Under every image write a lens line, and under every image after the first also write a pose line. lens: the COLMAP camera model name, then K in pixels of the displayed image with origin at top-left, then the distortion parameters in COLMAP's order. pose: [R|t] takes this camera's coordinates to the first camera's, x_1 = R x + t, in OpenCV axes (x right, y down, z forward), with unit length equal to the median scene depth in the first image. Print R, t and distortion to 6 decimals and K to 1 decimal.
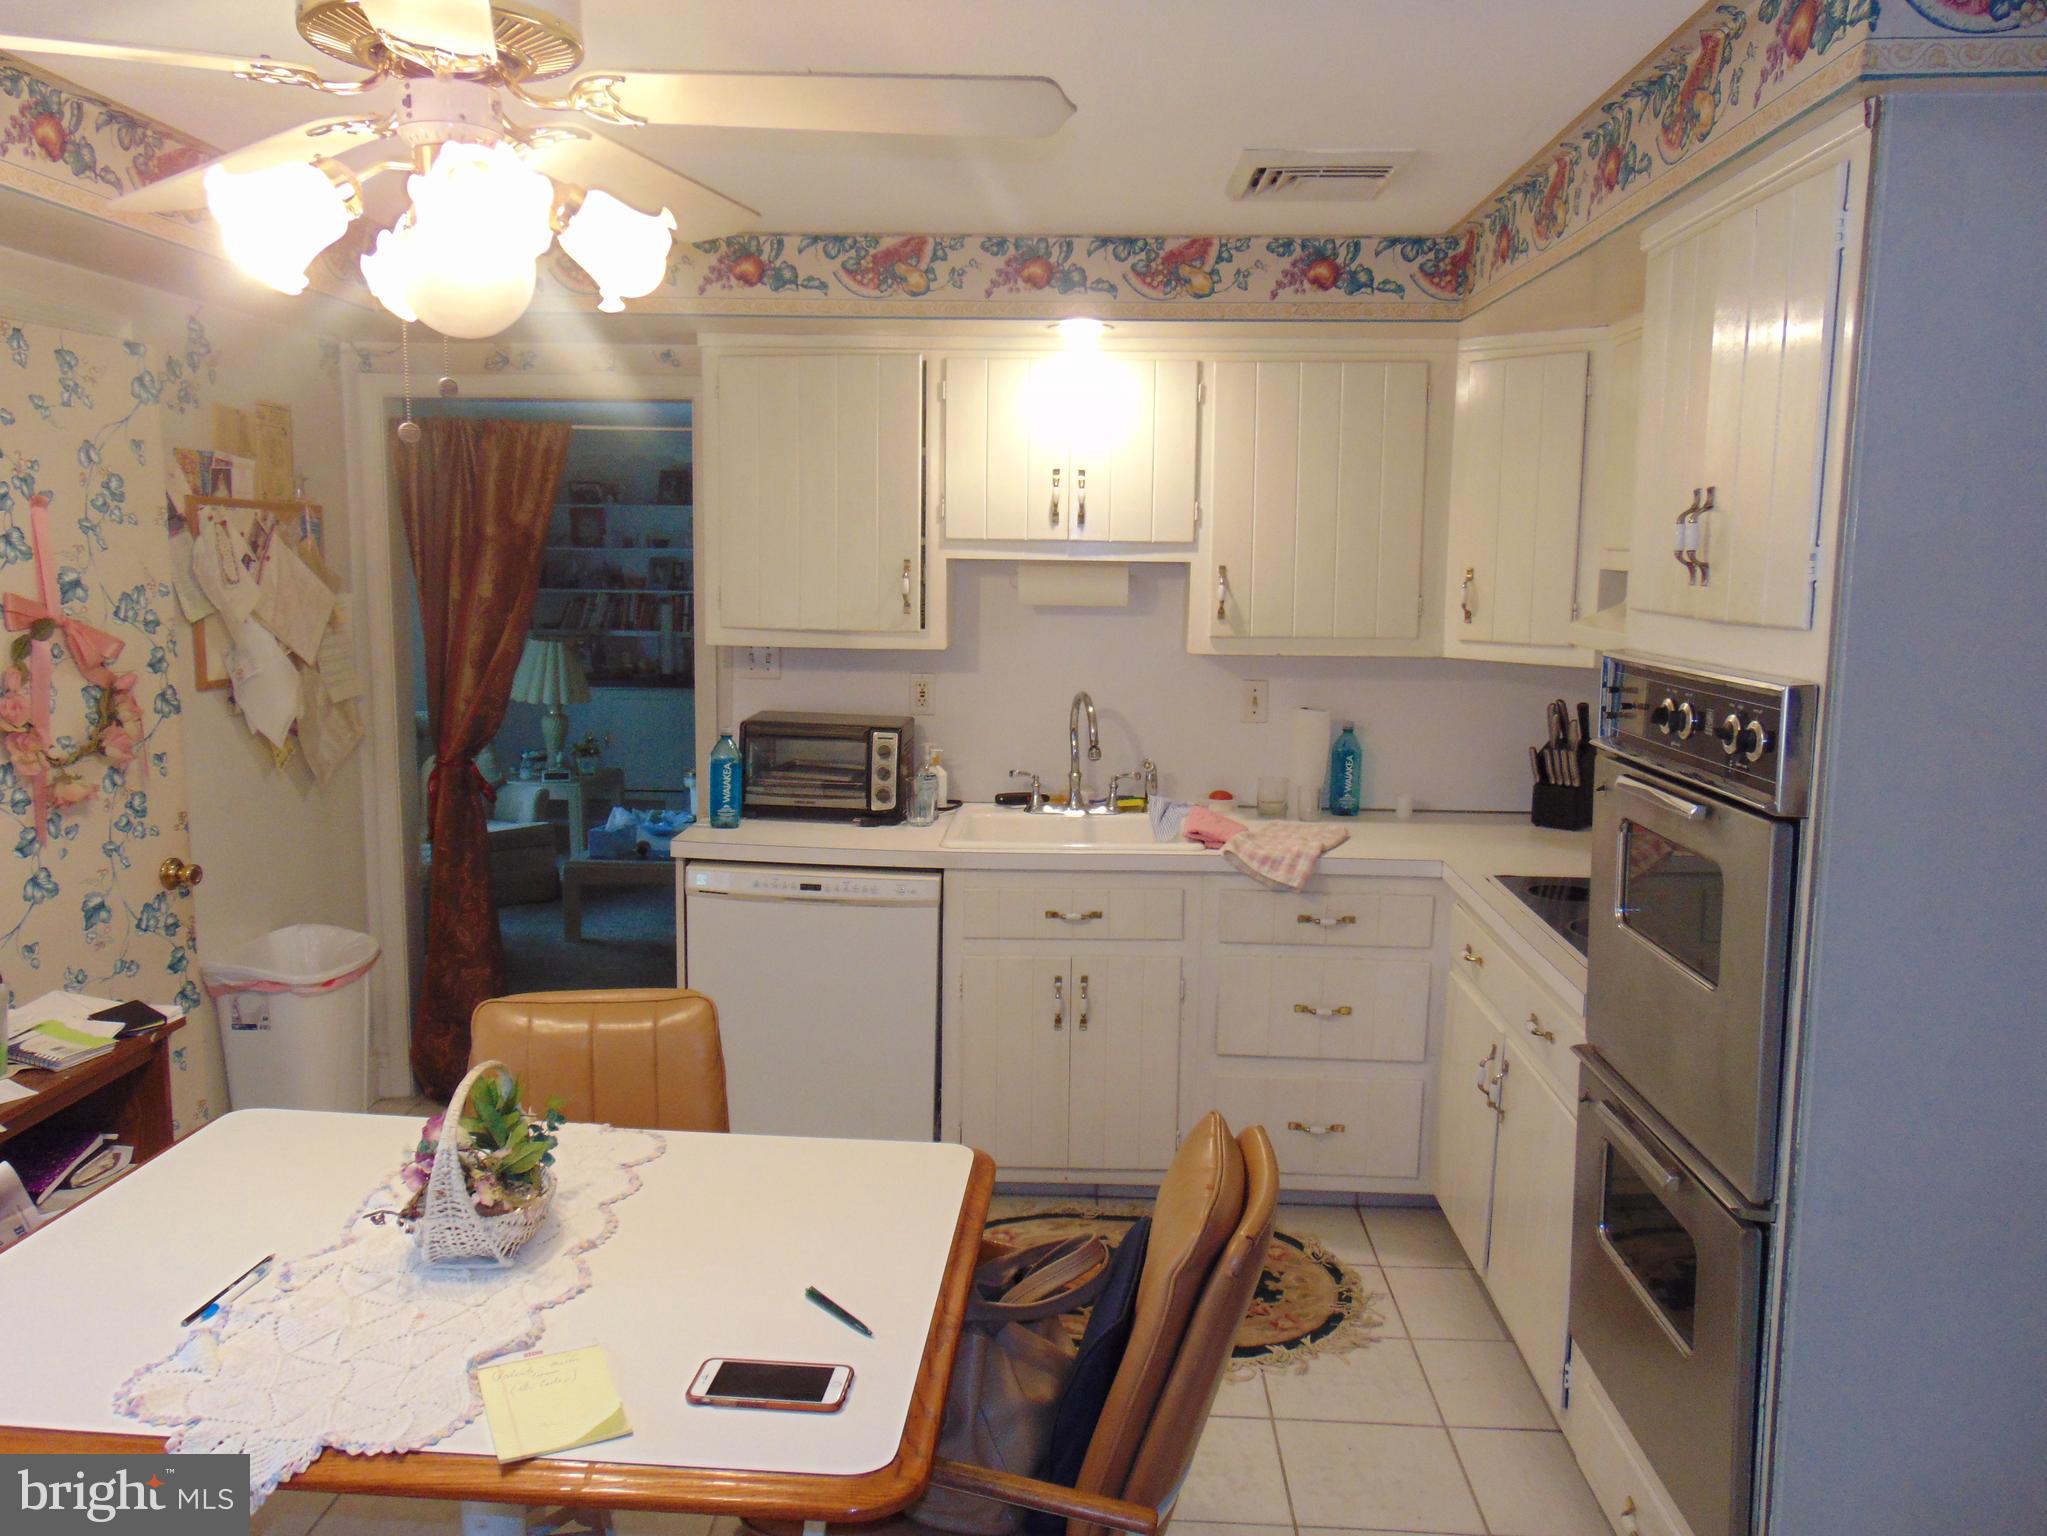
lens RADIAL K [[1559.0, 0, 1017.4], [0, 1559.0, 763.8], [0, 0, 1]] dist [-0.014650, 0.088028]
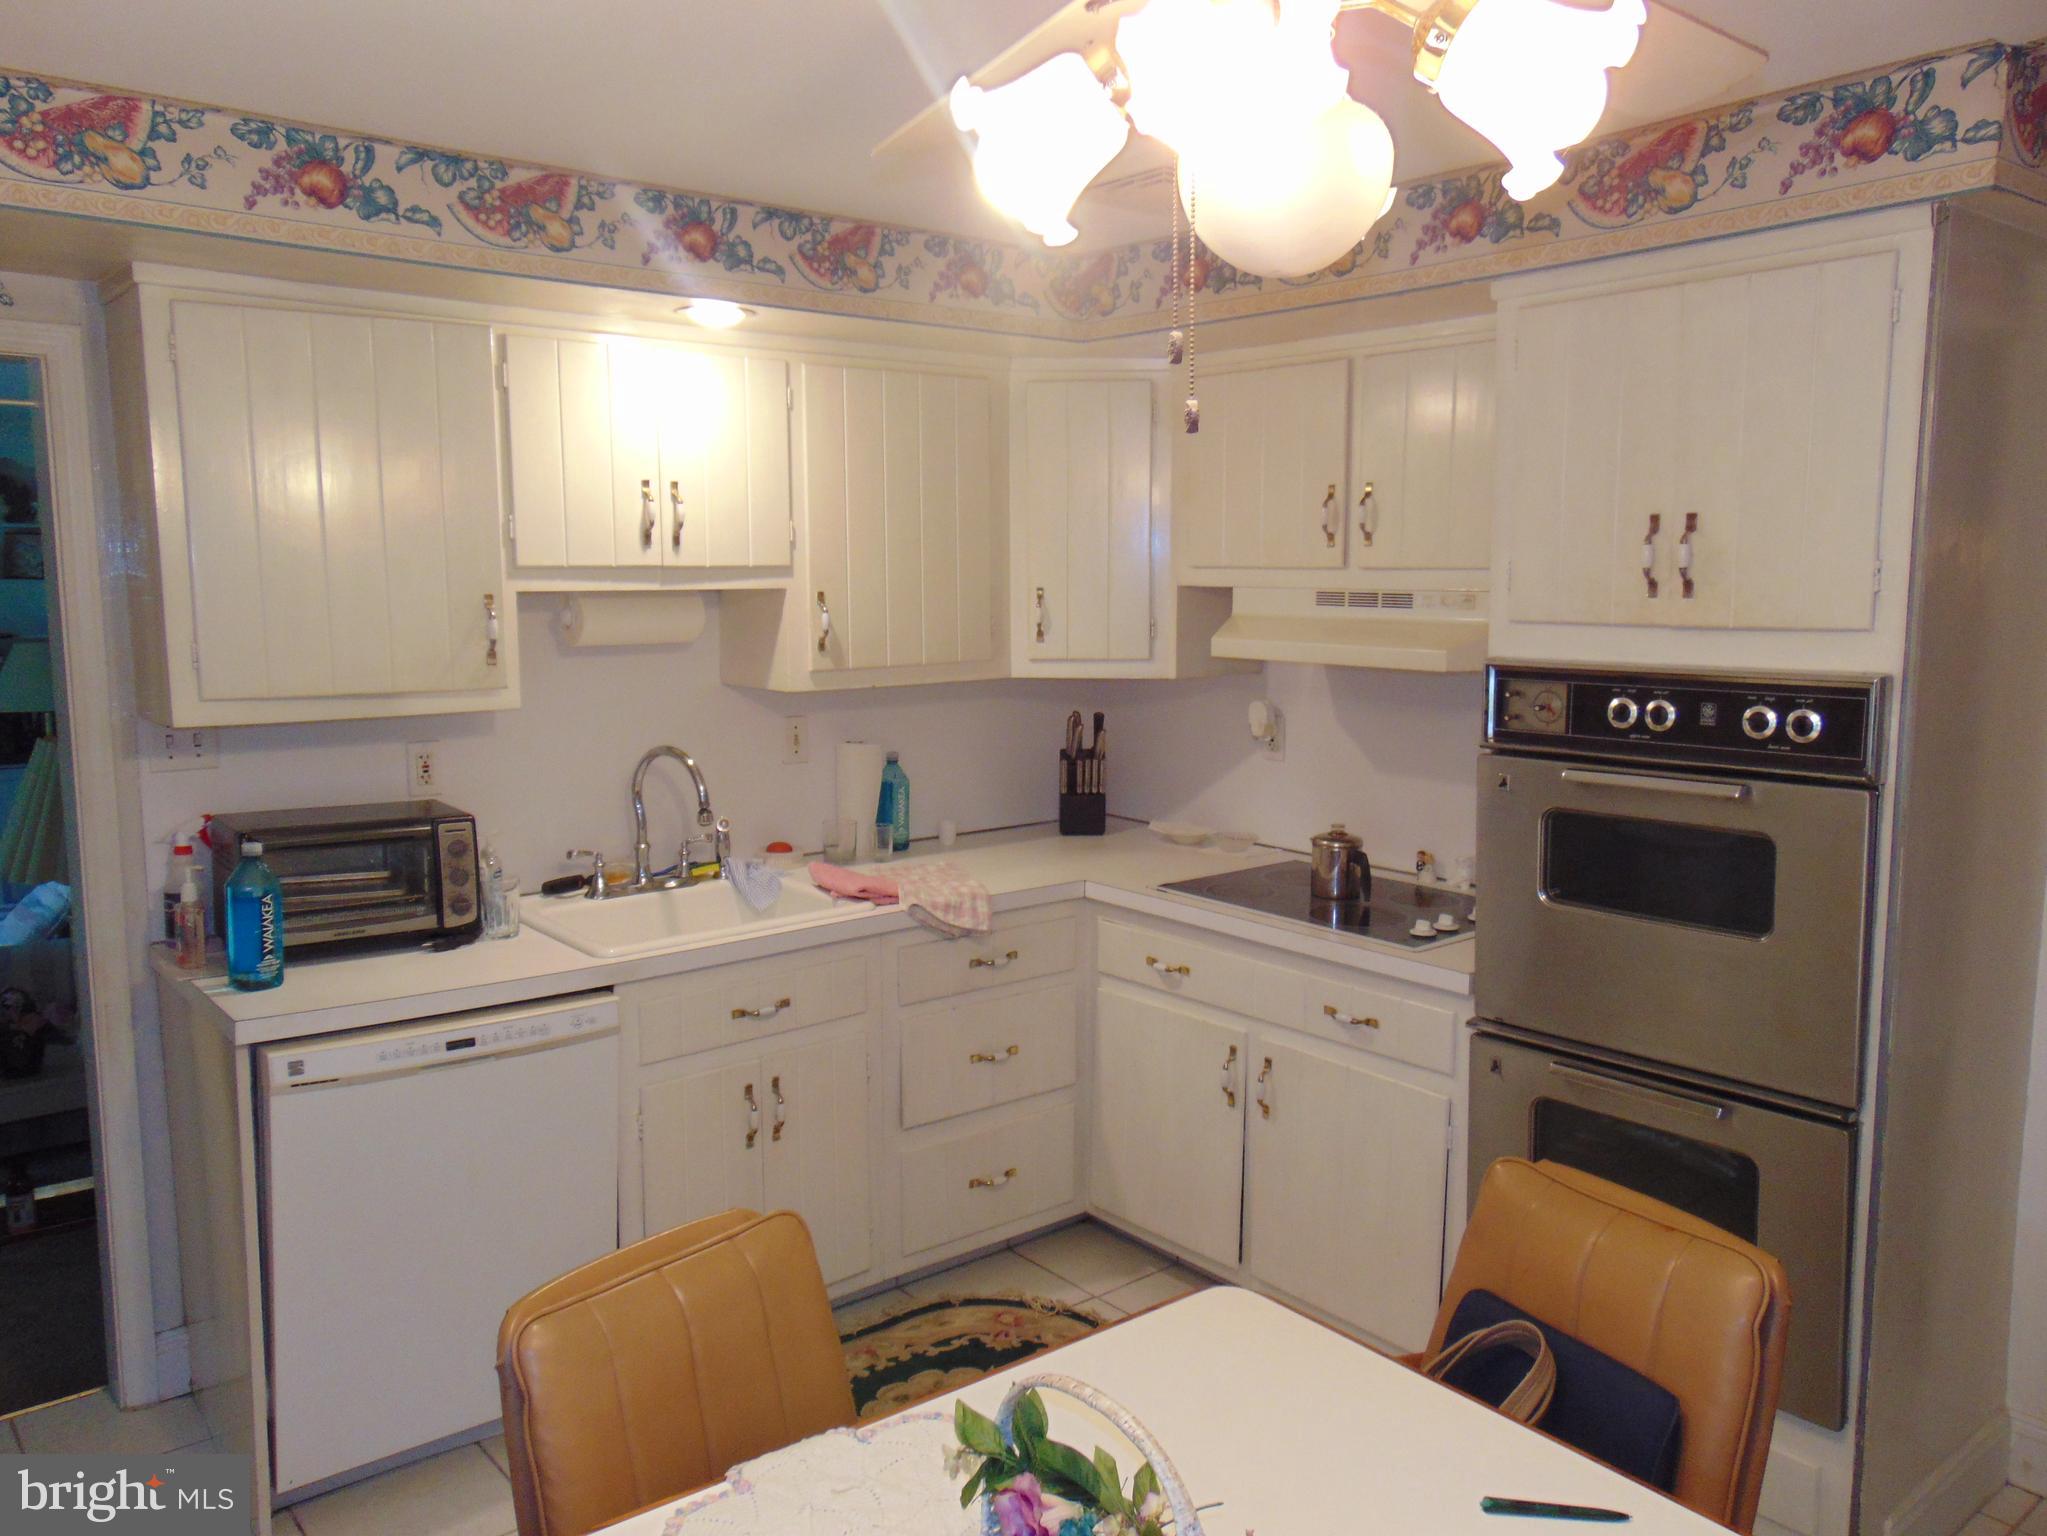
lens RADIAL K [[1559.0, 0, 1017.4], [0, 1559.0, 763.8], [0, 0, 1]] dist [-0.014650, 0.088028]
pose [[0.744378, -0.099062, 0.660370, -0.402990], [0.106030, 0.993923, 0.029580, -0.044912], [-0.659287, 0.048001, 0.750358, 0.267822]]
